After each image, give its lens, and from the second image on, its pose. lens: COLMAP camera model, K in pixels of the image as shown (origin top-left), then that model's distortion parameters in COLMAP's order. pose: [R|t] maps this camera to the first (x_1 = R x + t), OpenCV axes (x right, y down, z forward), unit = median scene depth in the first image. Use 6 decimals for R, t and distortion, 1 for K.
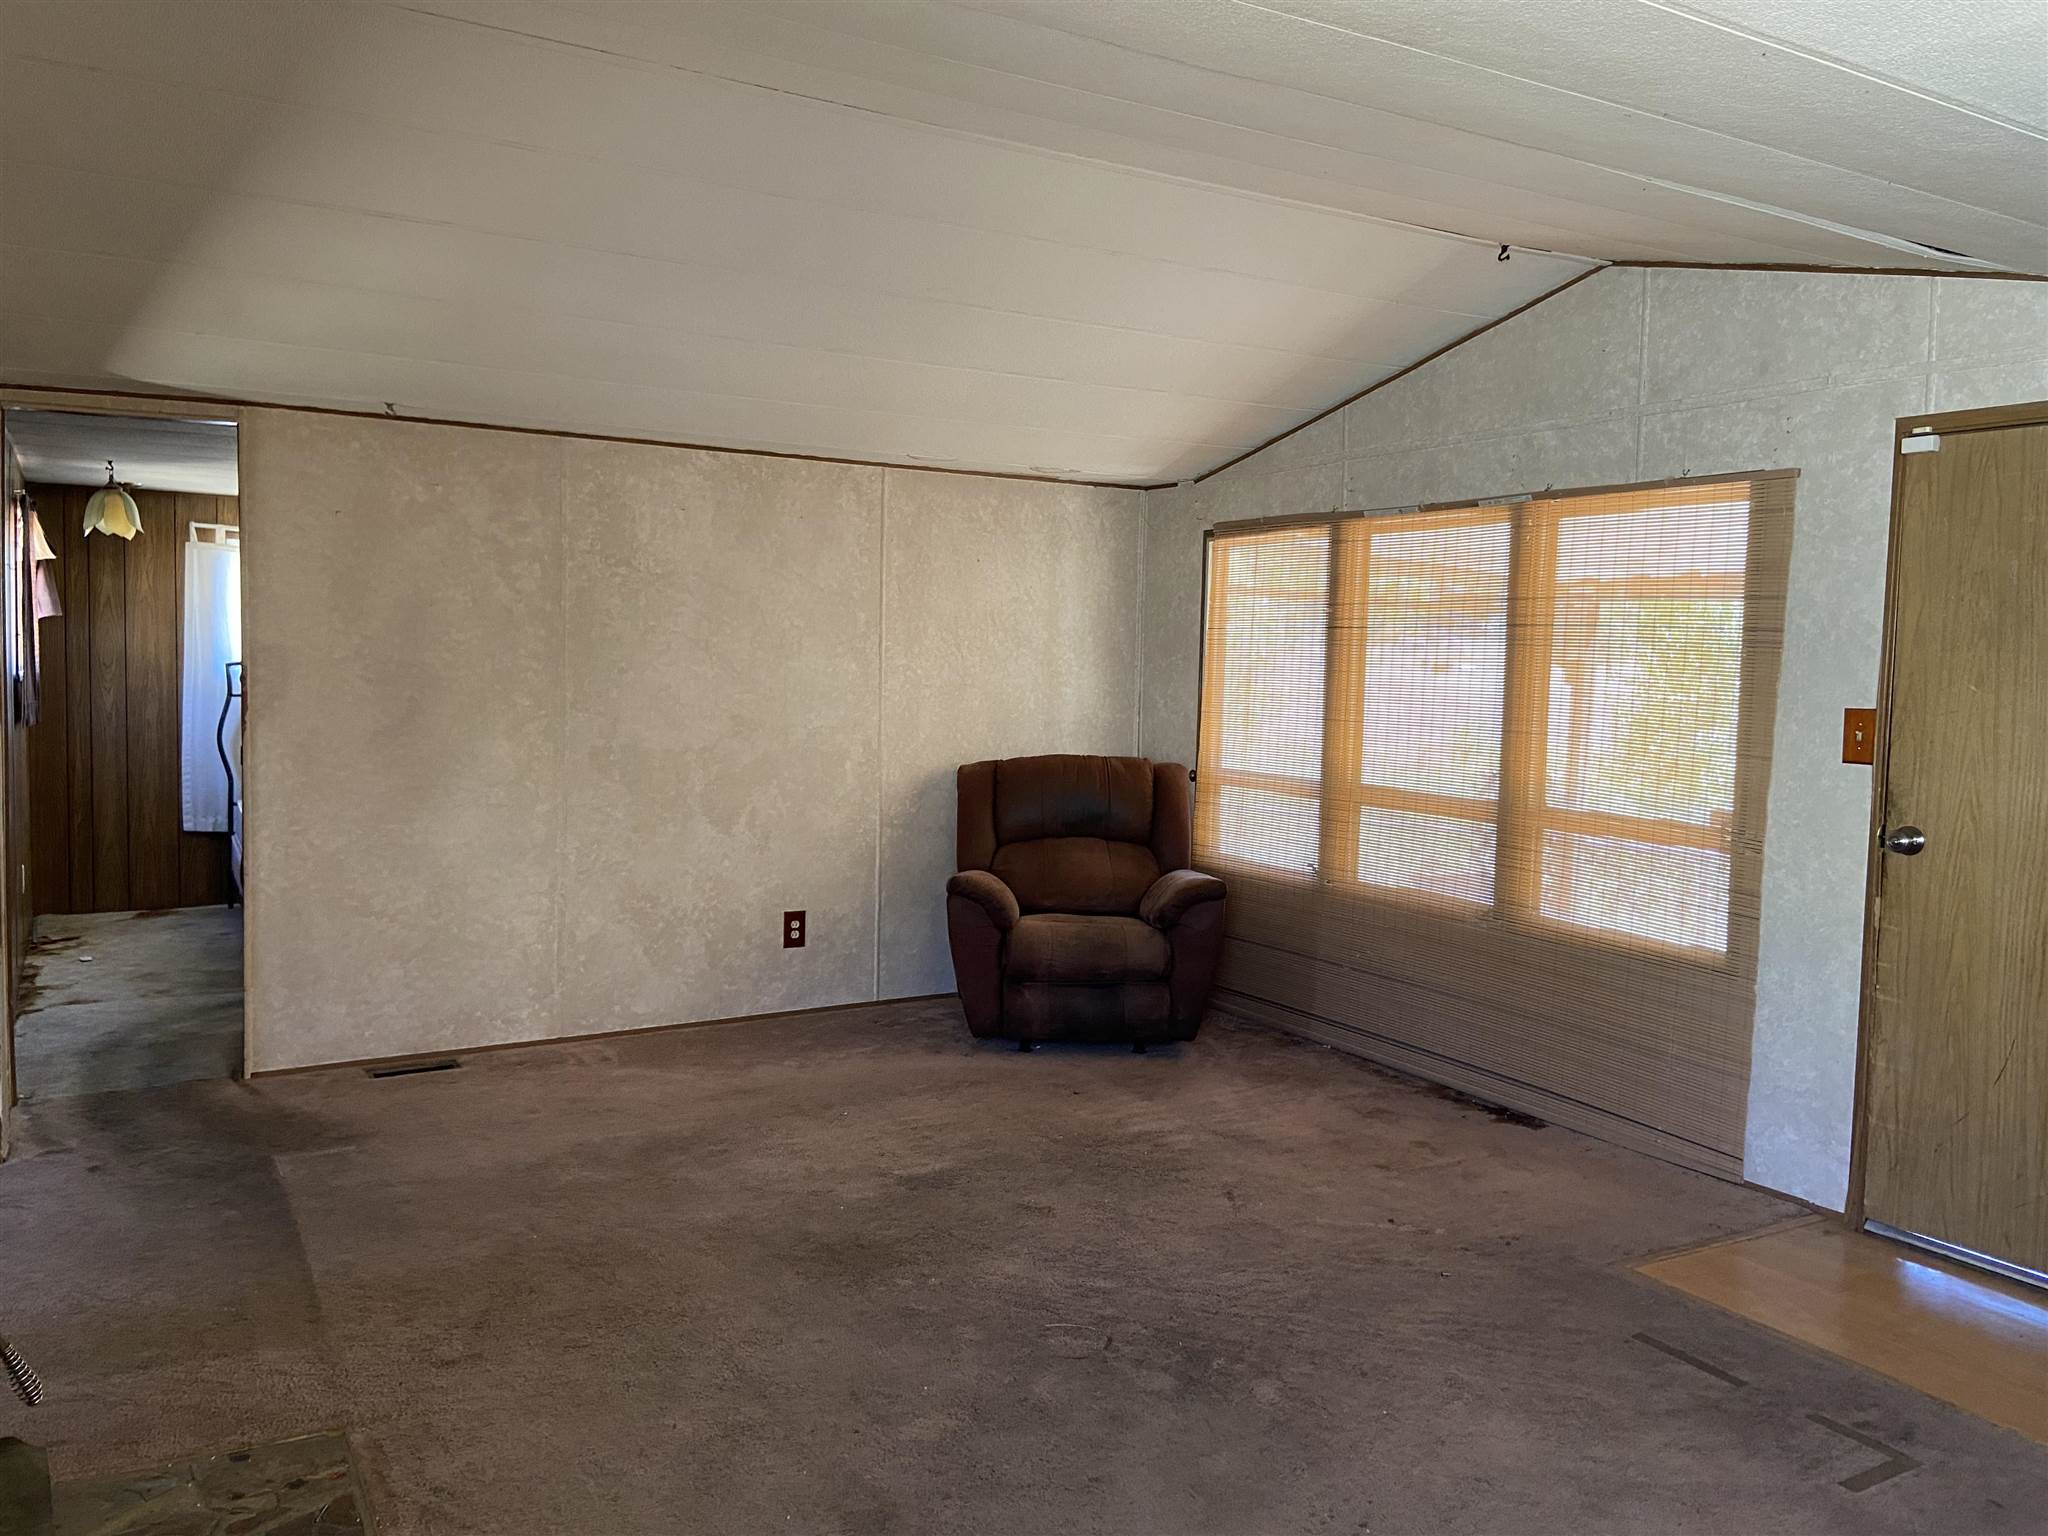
lens RADIAL K [[1555.2, 0, 1023.6], [0, 1555.2, 726.4], [0, 0, 1]] dist [0.133599, -0.155338]
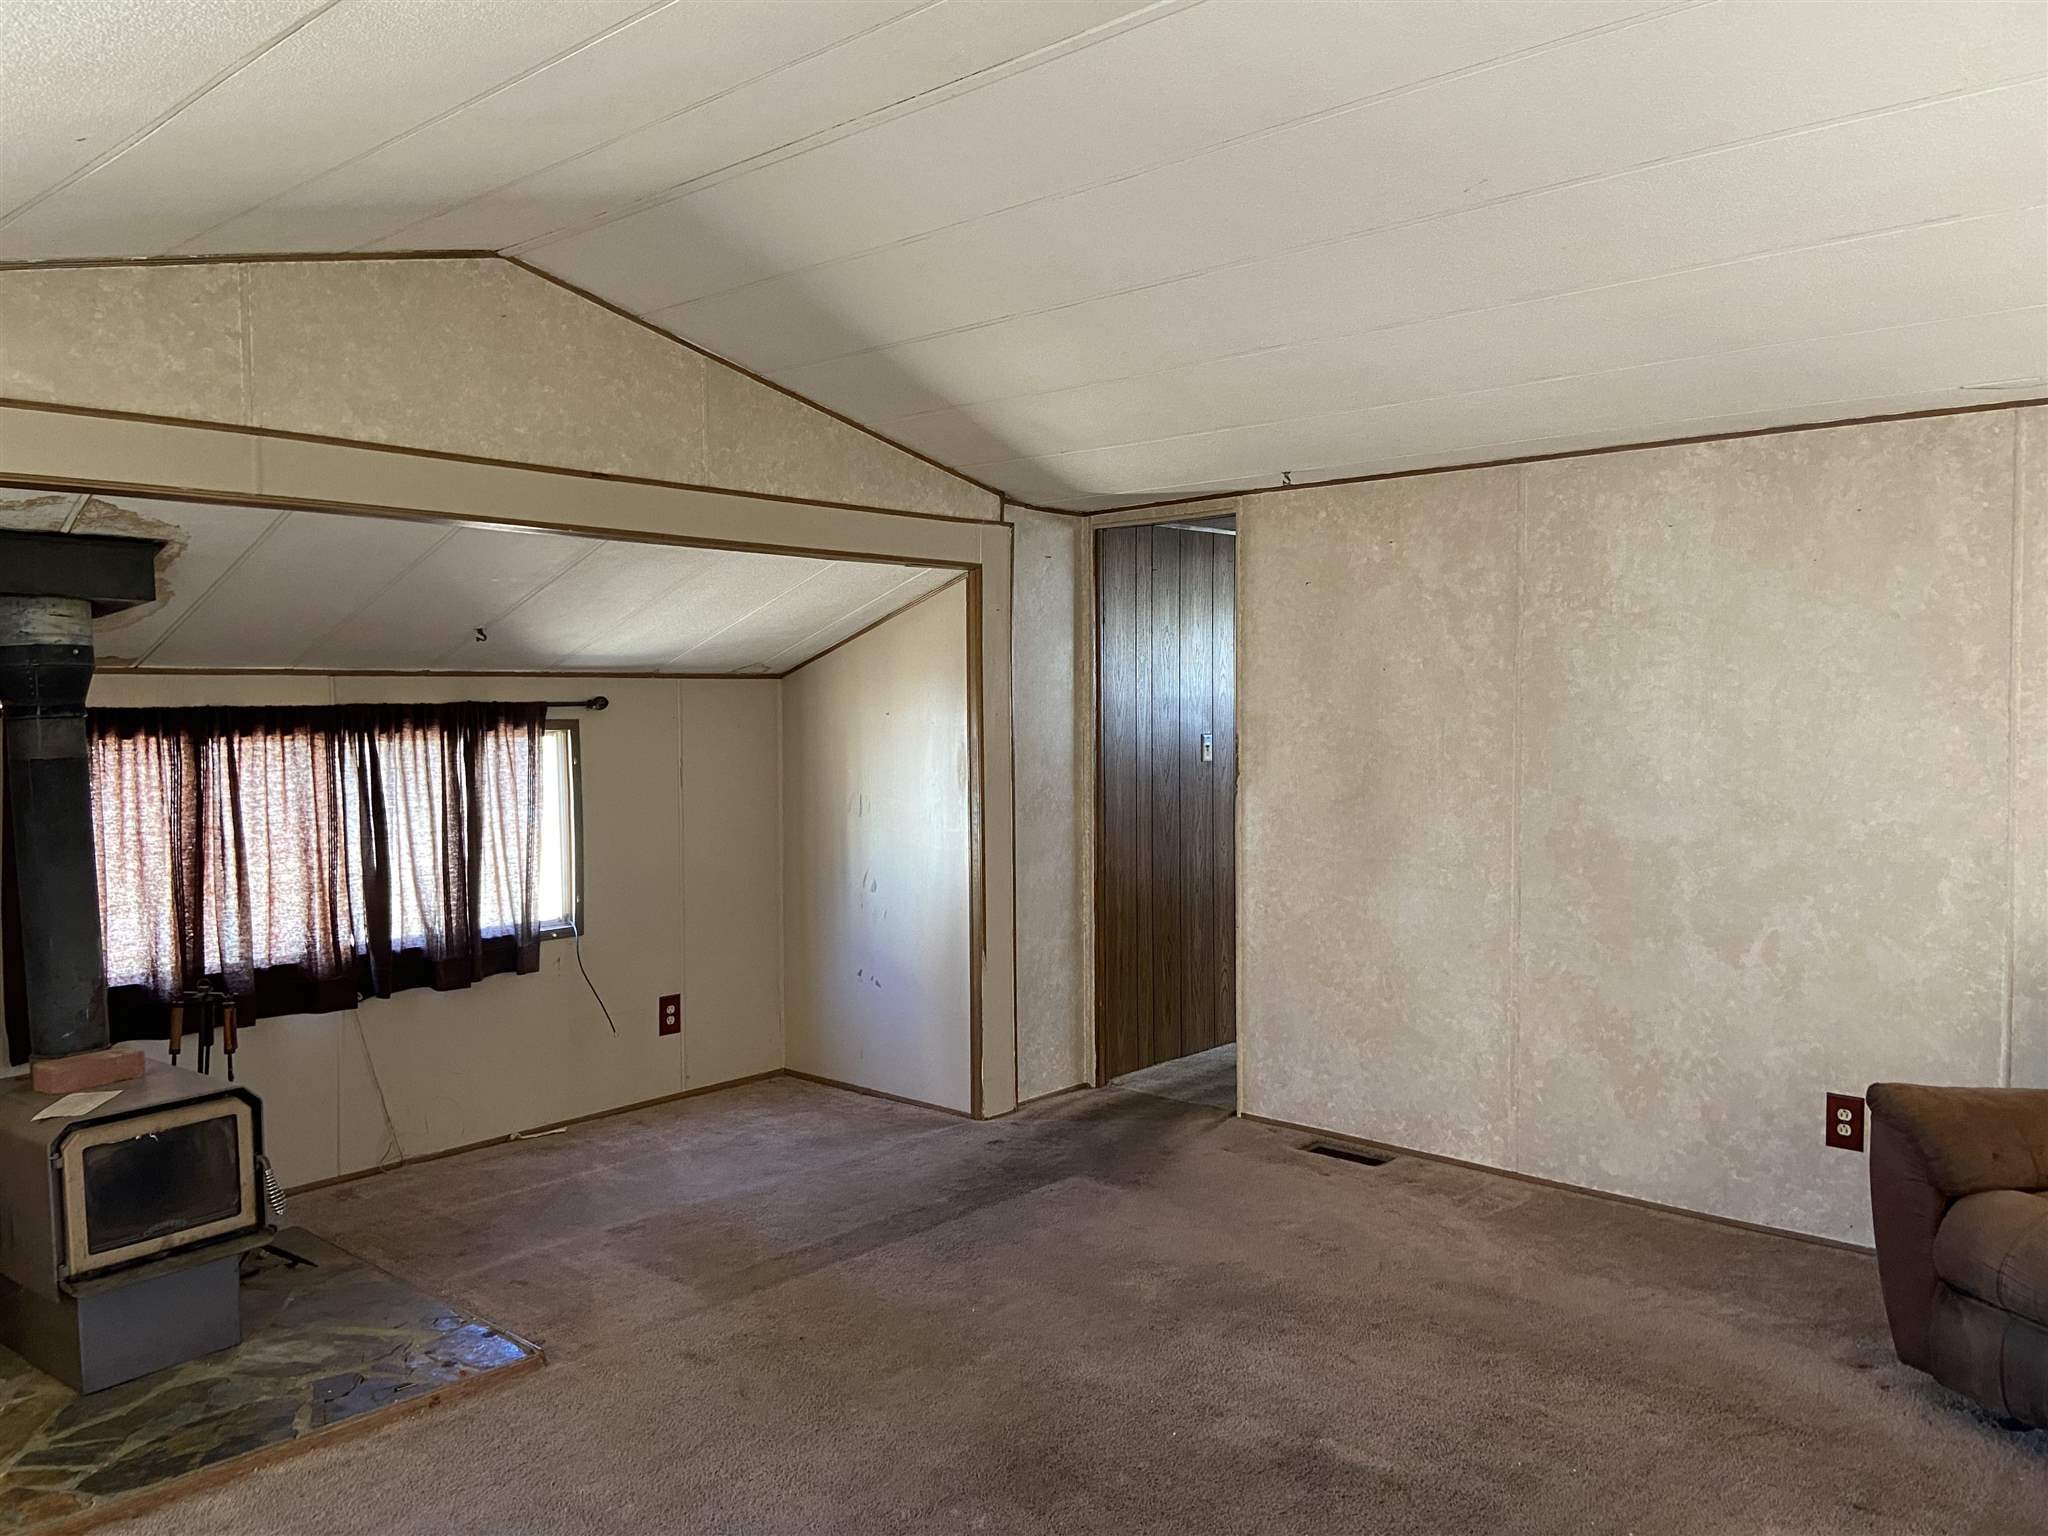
lens RADIAL K [[1537.9, 0, 1024.3], [0, 1537.9, 750.4], [0, 0, 1]] dist [0.133397, -0.173370]
pose [[0.300172, 0.010037, -0.953832, 0.430395], [-0.033029, 0.999454, 0.000123, -0.020318], [0.953313, 0.031467, 0.300339, 0.496510]]
